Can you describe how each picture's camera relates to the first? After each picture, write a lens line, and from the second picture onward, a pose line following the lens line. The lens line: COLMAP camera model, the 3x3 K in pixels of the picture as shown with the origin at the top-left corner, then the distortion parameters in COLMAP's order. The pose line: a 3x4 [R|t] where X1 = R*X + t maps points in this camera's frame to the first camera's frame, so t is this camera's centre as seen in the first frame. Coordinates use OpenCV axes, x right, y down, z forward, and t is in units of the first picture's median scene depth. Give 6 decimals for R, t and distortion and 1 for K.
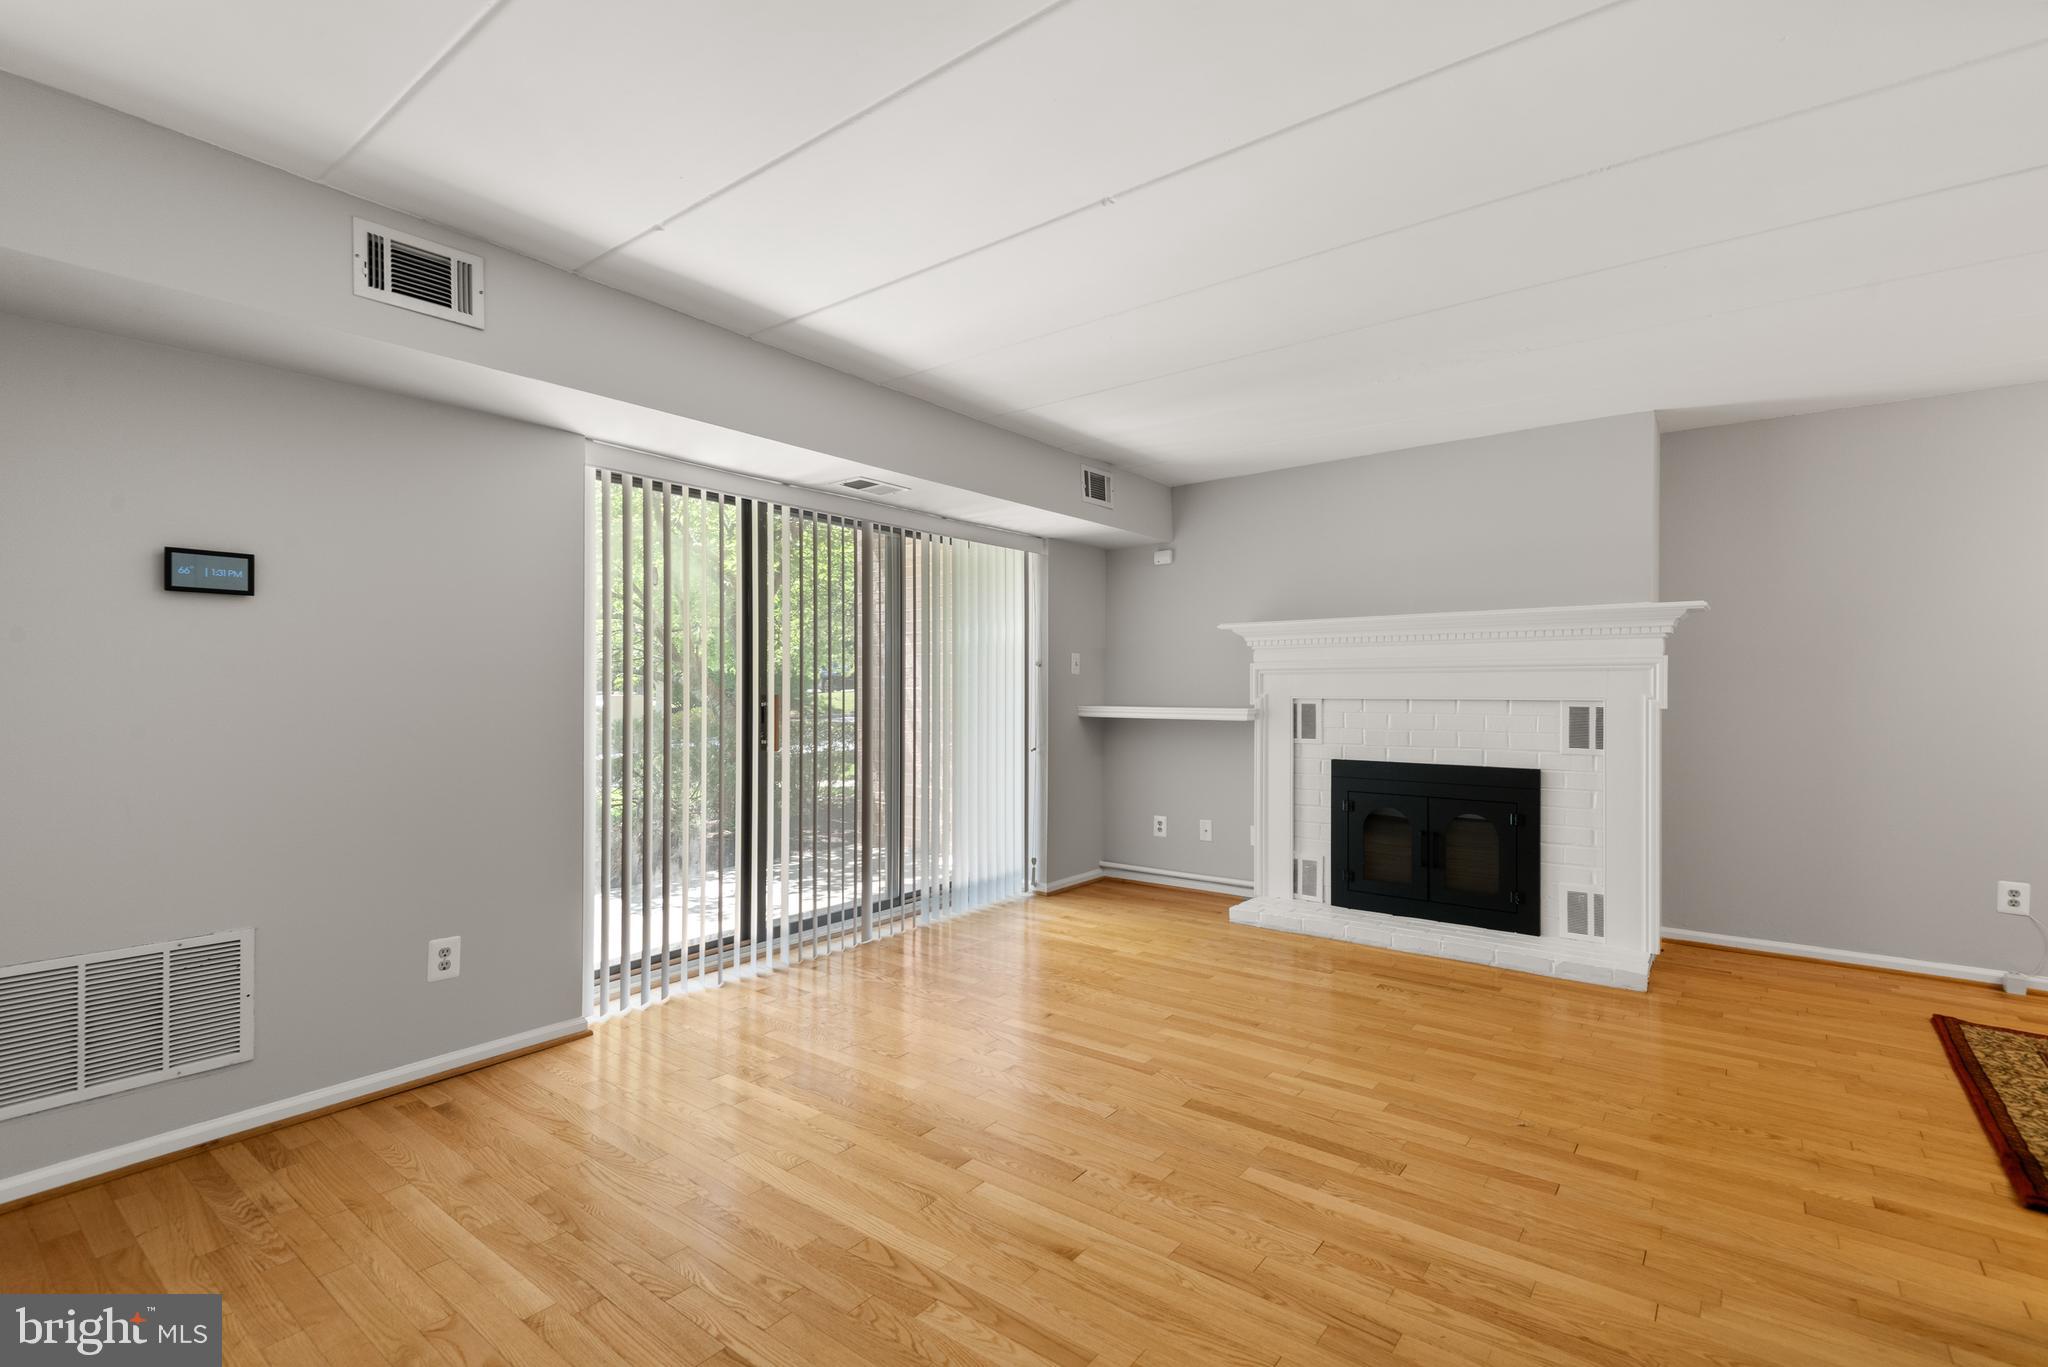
lens RADIAL K [[933.0, 0, 1016.8], [0, 933.0, 684.5], [0, 0, 1]] dist [0.030606, -0.014671]
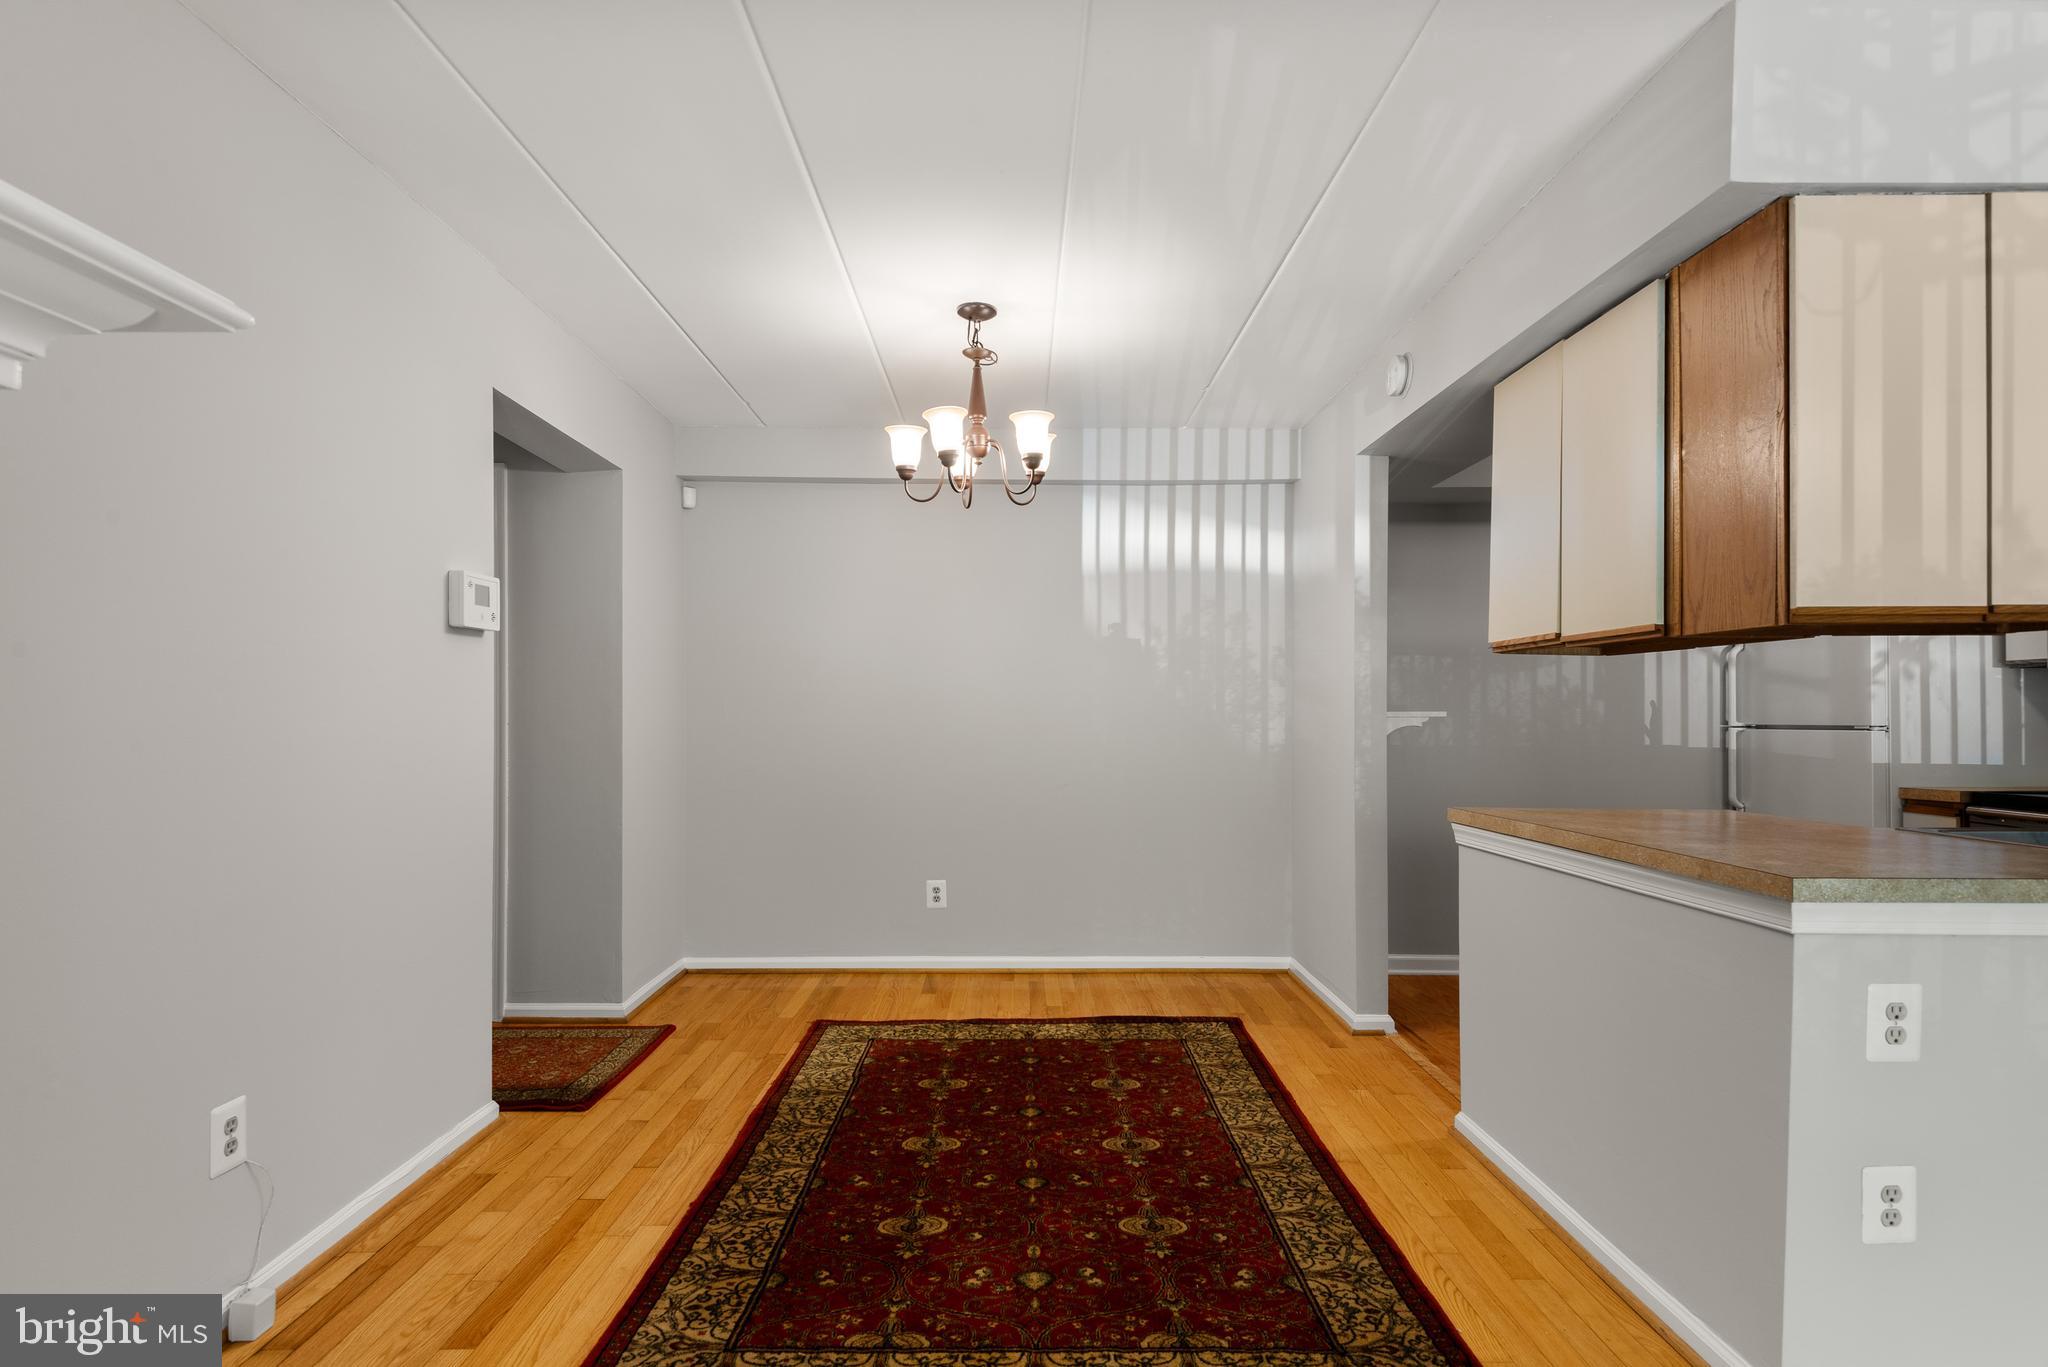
lens RADIAL K [[1039.1, 0, 1021.0], [0, 1039.1, 707.2], [0, 0, 1]] dist [0.020295, -0.006602]
pose [[-0.622951, -0.005253, 0.782244, 0.382679], [-0.012260, 0.999920, -0.003049, 0.009786], [-0.782165, -0.011490, -0.622965, 0.970488]]
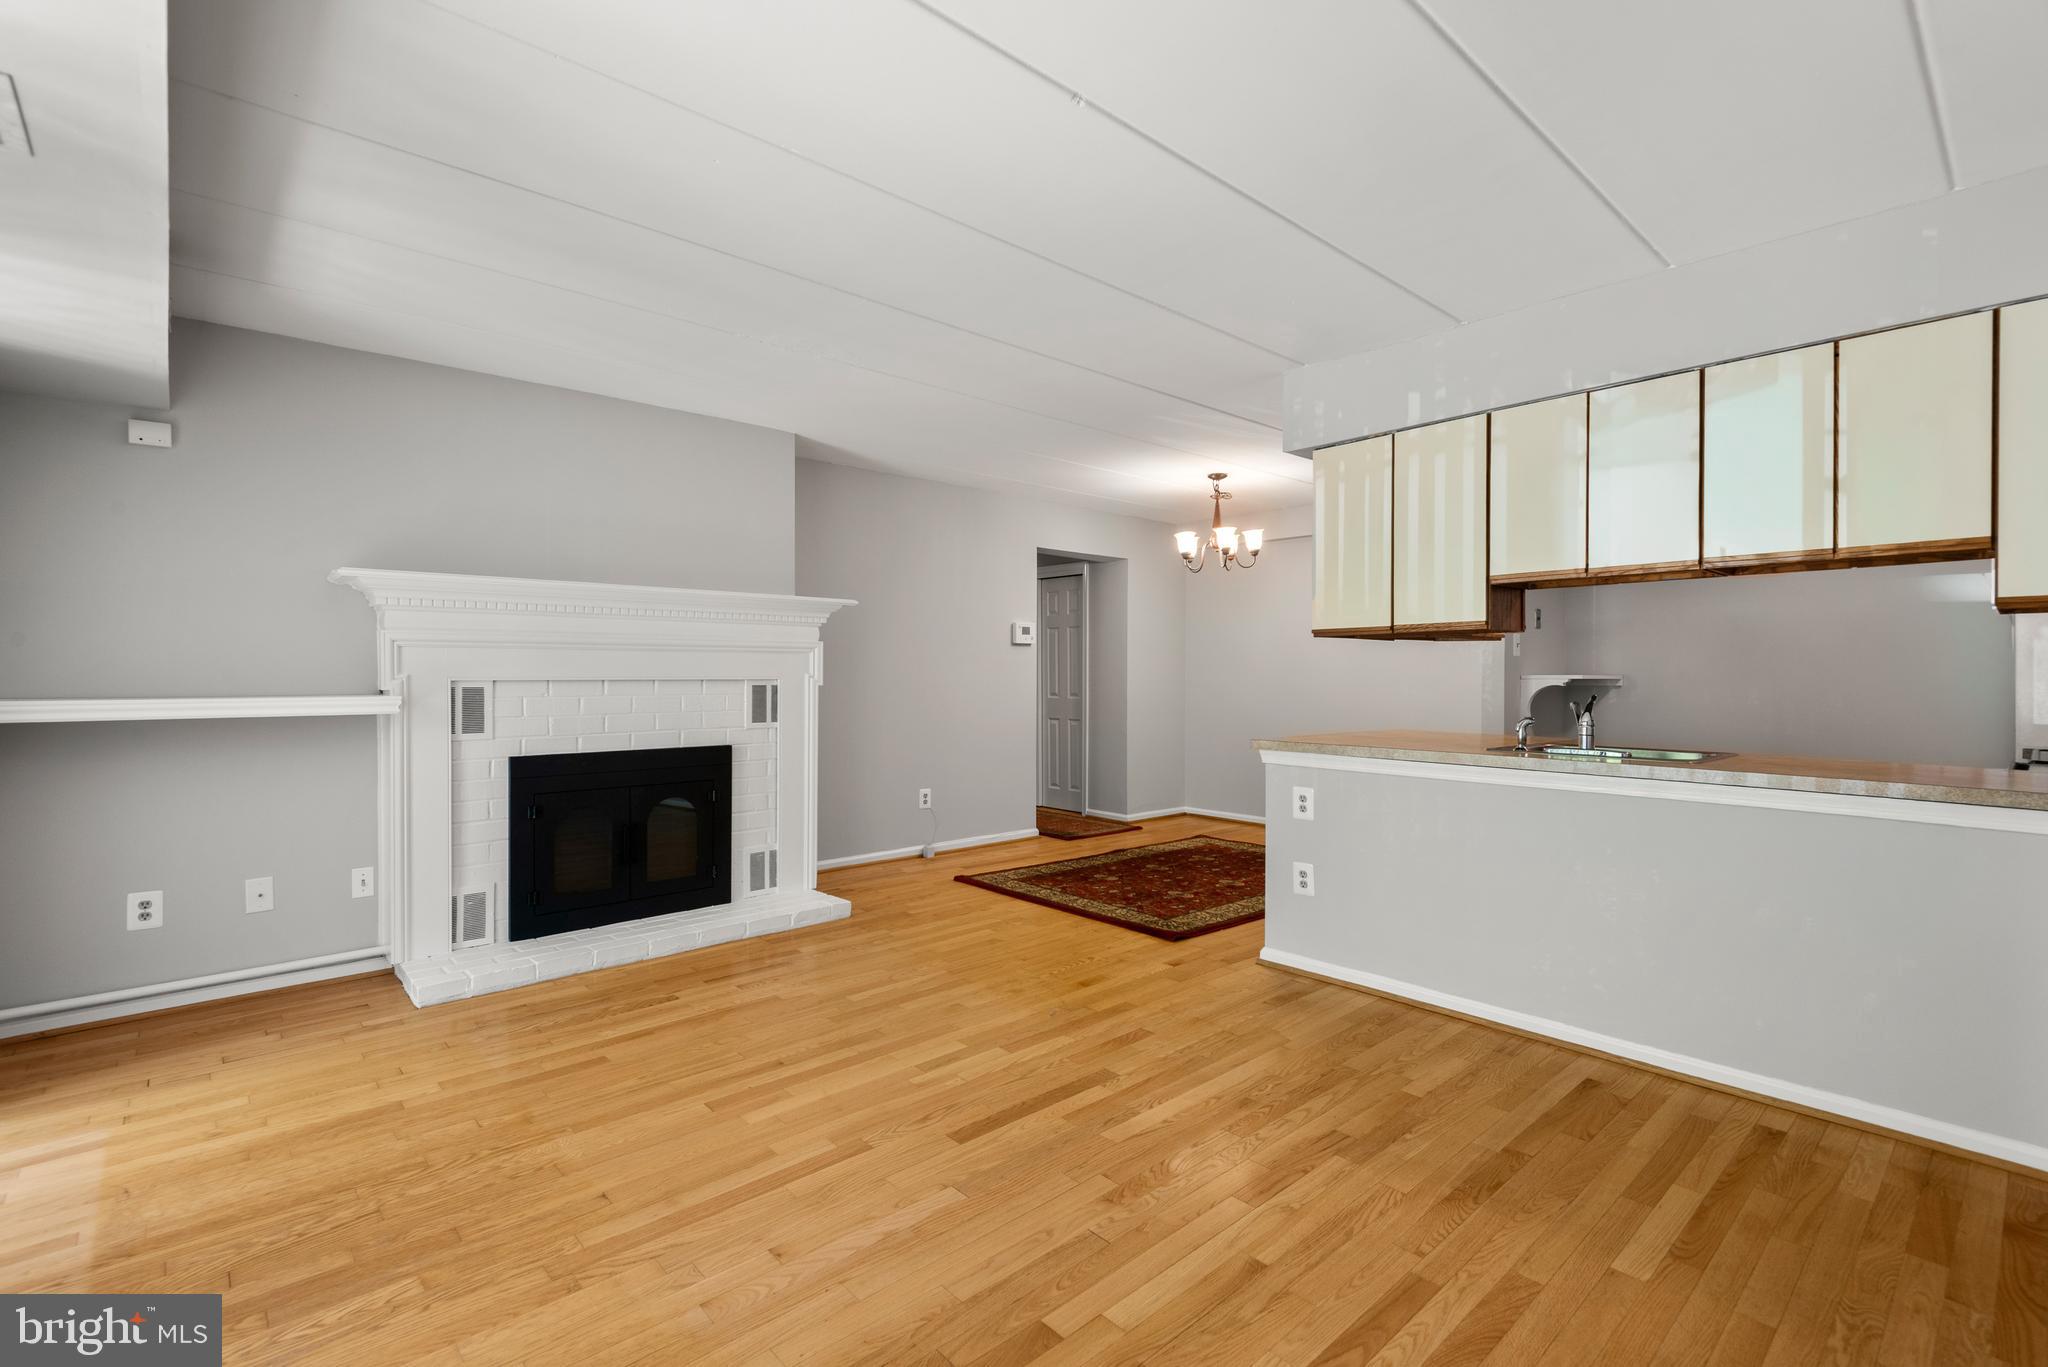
lens RADIAL K [[933.0, 0, 1029.6], [0, 933.0, 682.3], [0, 0, 1]] dist [0.030606, -0.014671]
pose [[0.164106, -0.014274, 0.986339, -0.457038], [-0.007932, 0.999844, 0.015789, 0.001203], [-0.986411, -0.010415, 0.163968, 0.539033]]
